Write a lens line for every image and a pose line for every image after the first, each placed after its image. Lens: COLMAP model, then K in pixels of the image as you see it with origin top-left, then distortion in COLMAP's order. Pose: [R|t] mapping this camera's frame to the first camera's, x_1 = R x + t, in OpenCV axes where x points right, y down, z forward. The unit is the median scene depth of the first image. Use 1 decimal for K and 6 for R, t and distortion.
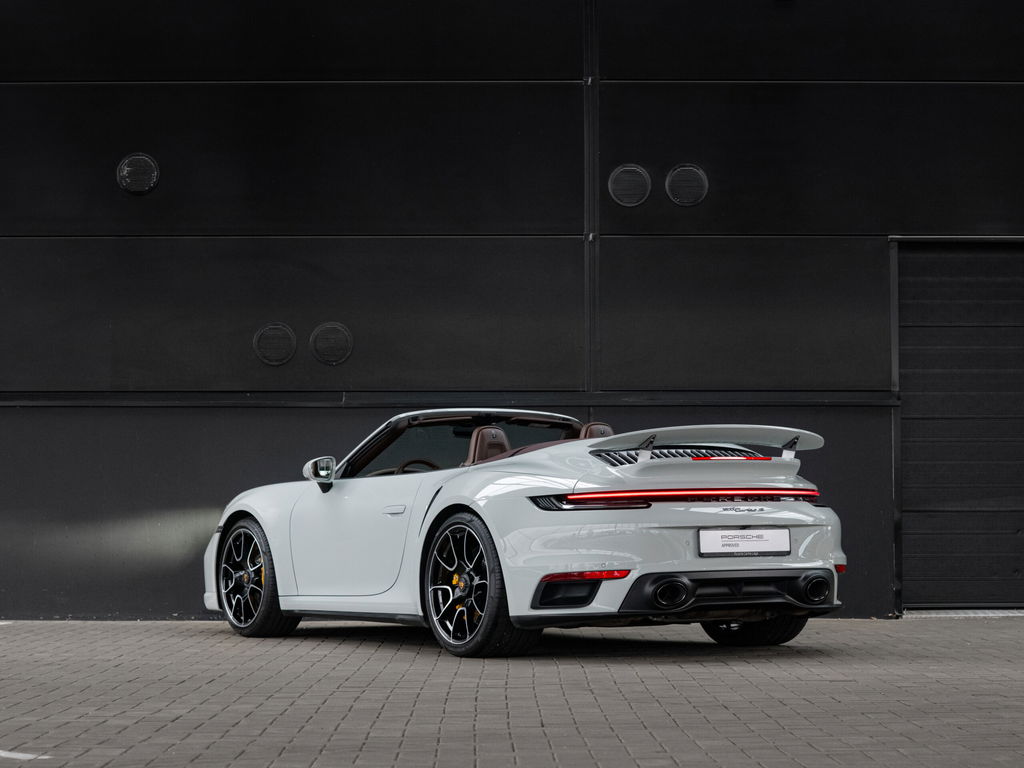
lens RADIAL K [[2566.2, 0, 511.4], [0, 2566.2, 384.2], [0, 0, 1]] dist [-0.408579, 0.000000]
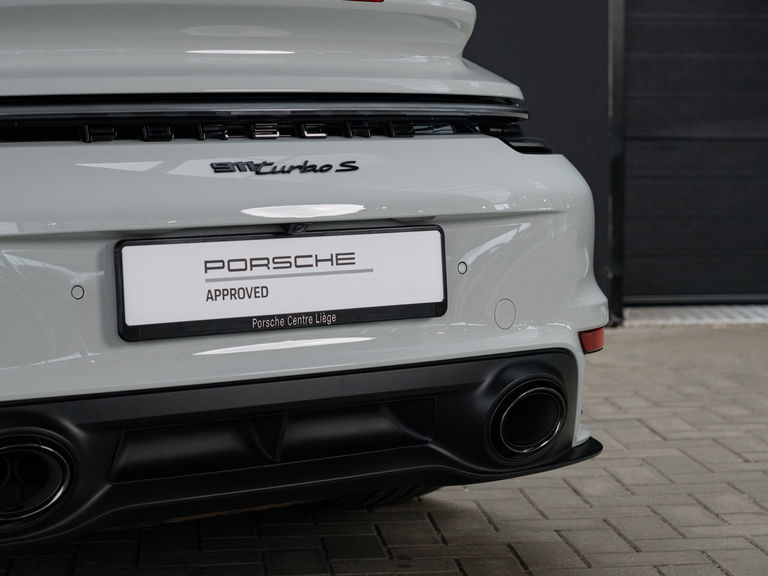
lens RADIAL K [[1924.6, 0, 384.0], [0, 1924.6, 287.4], [0, 0, 1]] dist [-0.408579, 0.000000]
pose [[0.995541, -0.009103, 0.093894, 0.080513], [-0.004113, 0.990198, 0.139613, 0.031751], [-0.094244, -0.139377, 0.985744, 0.773810]]
